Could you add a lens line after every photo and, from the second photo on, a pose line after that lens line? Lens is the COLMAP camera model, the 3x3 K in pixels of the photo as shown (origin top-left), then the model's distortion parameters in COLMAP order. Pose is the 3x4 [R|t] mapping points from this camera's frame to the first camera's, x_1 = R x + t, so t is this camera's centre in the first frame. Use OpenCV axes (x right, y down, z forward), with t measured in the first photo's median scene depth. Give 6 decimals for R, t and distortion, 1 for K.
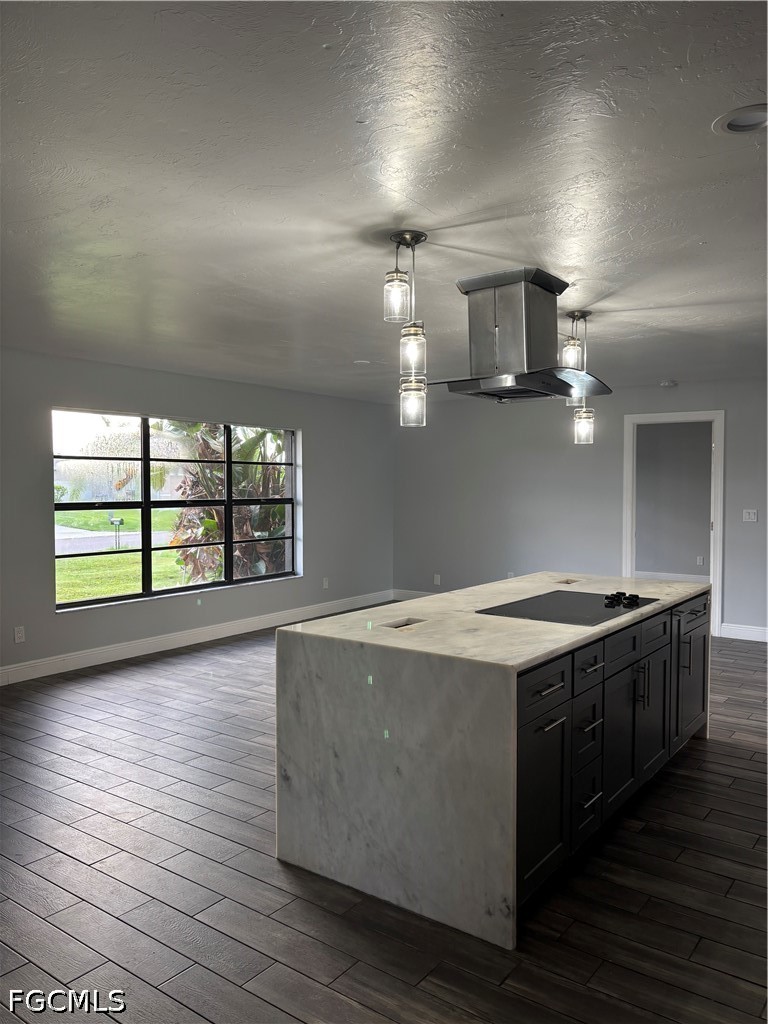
lens RADIAL K [[770.4, 0, 388.4], [0, 770.4, 512.4], [0, 0, 1]] dist [0.047170, -0.050862]
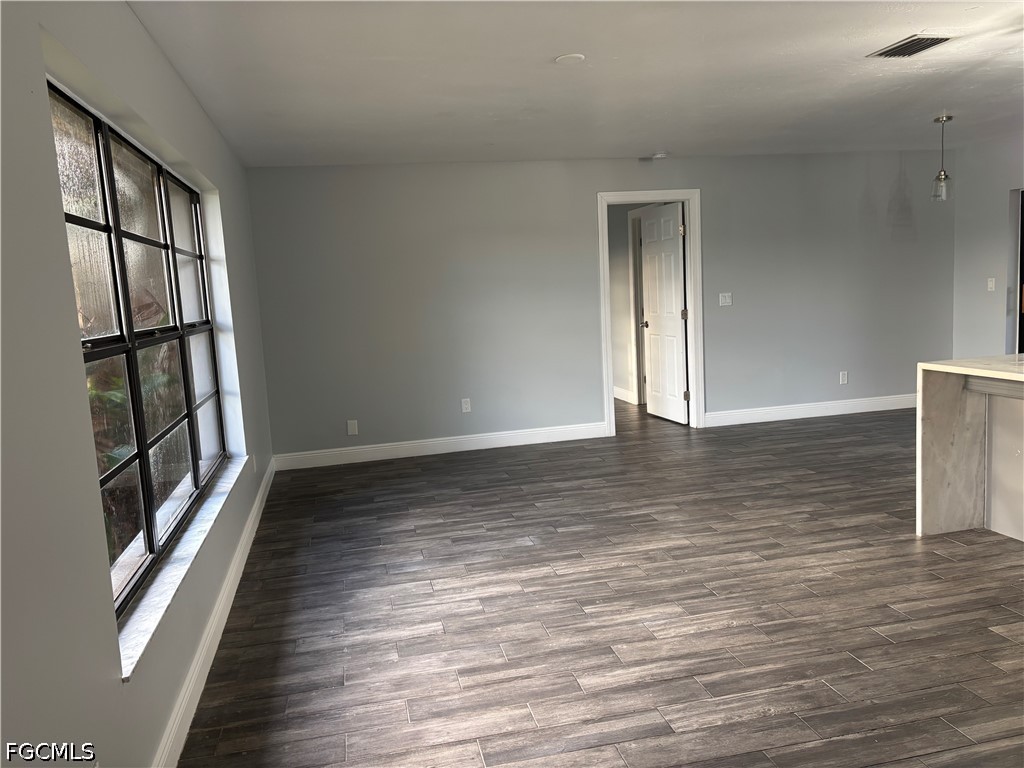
lens RADIAL K [[770.4, 0, 506.2], [0, 770.4, 386.2], [0, 0, 1]] dist [0.047170, -0.050862]
pose [[0.669476, -0.134117, 0.730627, -0.460349], [0.086828, 0.990952, 0.102343, -0.011676], [-0.737742, -0.005078, 0.675064, 0.555369]]
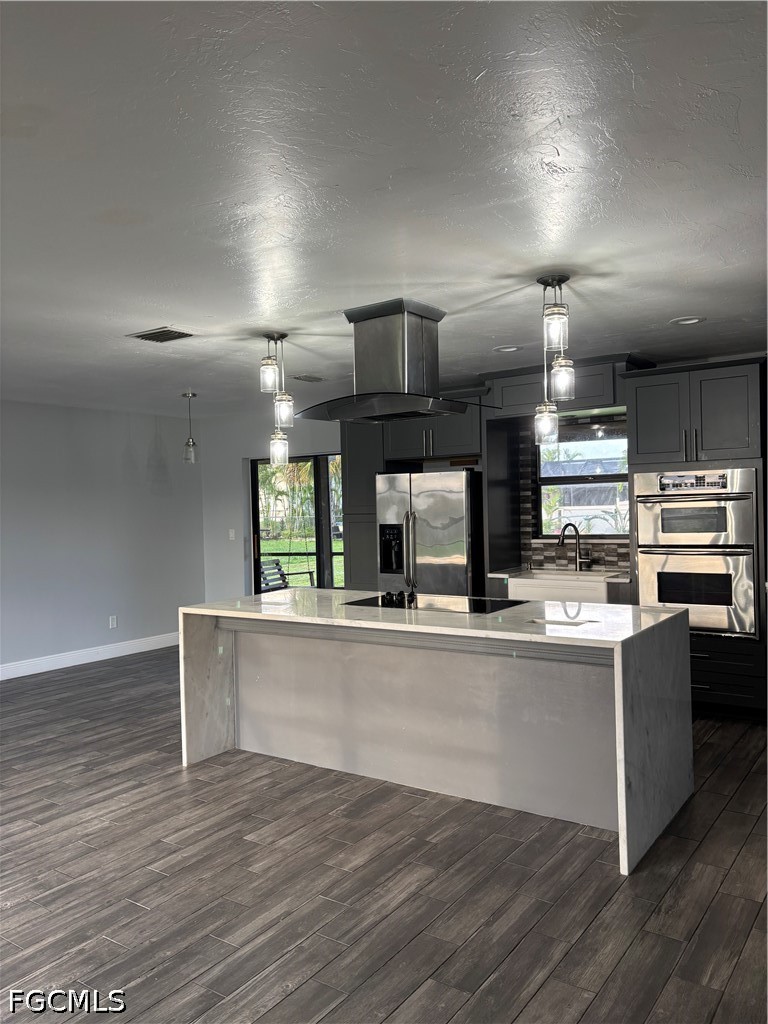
lens RADIAL K [[770.4, 0, 389.5], [0, 770.4, 514.6], [0, 0, 1]] dist [0.047170, -0.050862]
pose [[-0.020461, -0.015230, 0.999675, -0.477417], [0.063225, 0.997863, 0.016496, -0.019354], [-0.997790, 0.063542, -0.019454, 0.552376]]
